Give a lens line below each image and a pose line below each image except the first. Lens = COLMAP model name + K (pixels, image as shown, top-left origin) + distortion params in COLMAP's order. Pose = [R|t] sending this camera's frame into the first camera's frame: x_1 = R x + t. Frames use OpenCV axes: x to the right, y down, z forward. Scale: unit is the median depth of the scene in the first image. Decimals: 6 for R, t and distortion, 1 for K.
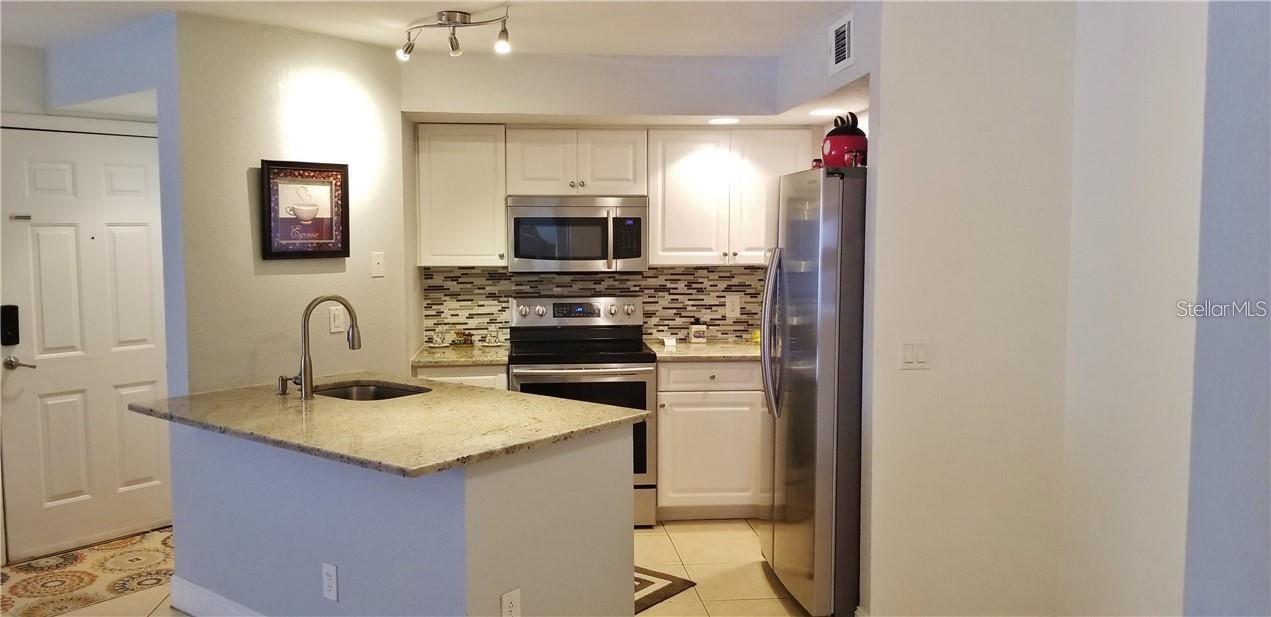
lens RADIAL K [[1001.4, 0, 611.0], [0, 1001.4, 307.9], [0, 0, 1]] dist [0.081517, -0.136792]
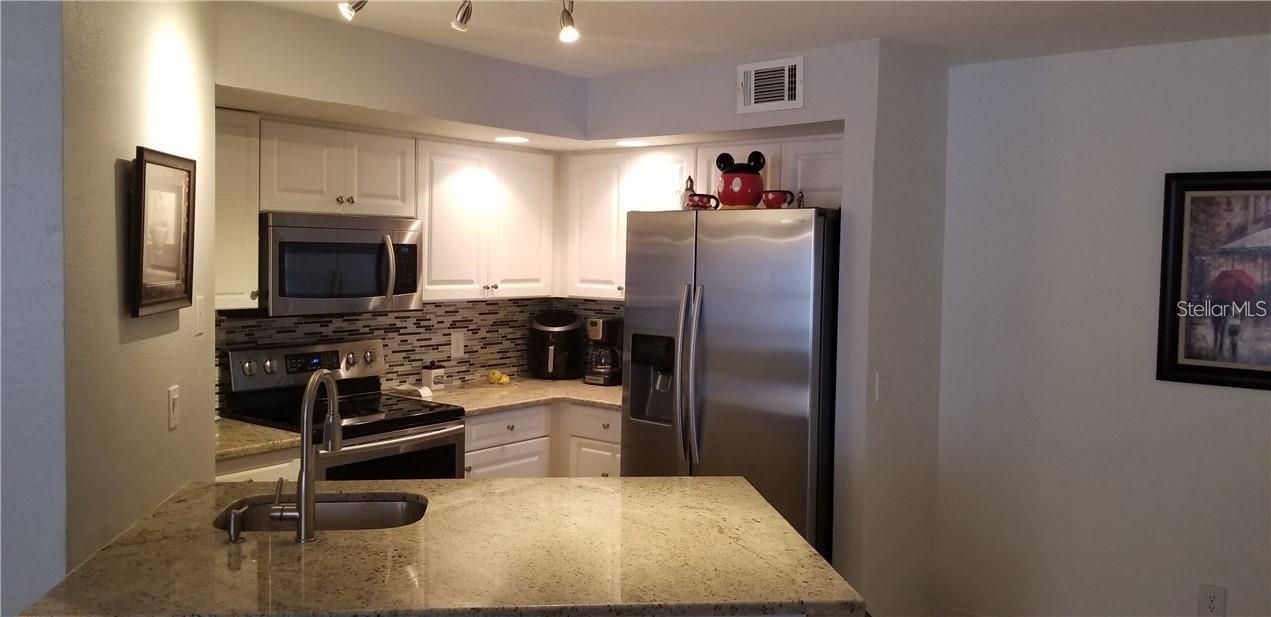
lens RADIAL K [[1001.4, 0, 611.0], [0, 1001.4, 307.9], [0, 0, 1]] dist [0.081517, -0.136792]
pose [[0.690348, -0.030084, 0.722852, -0.435065], [0.037278, 0.999287, 0.005988, -0.035325], [-0.722517, 0.022813, 0.690977, 0.301272]]
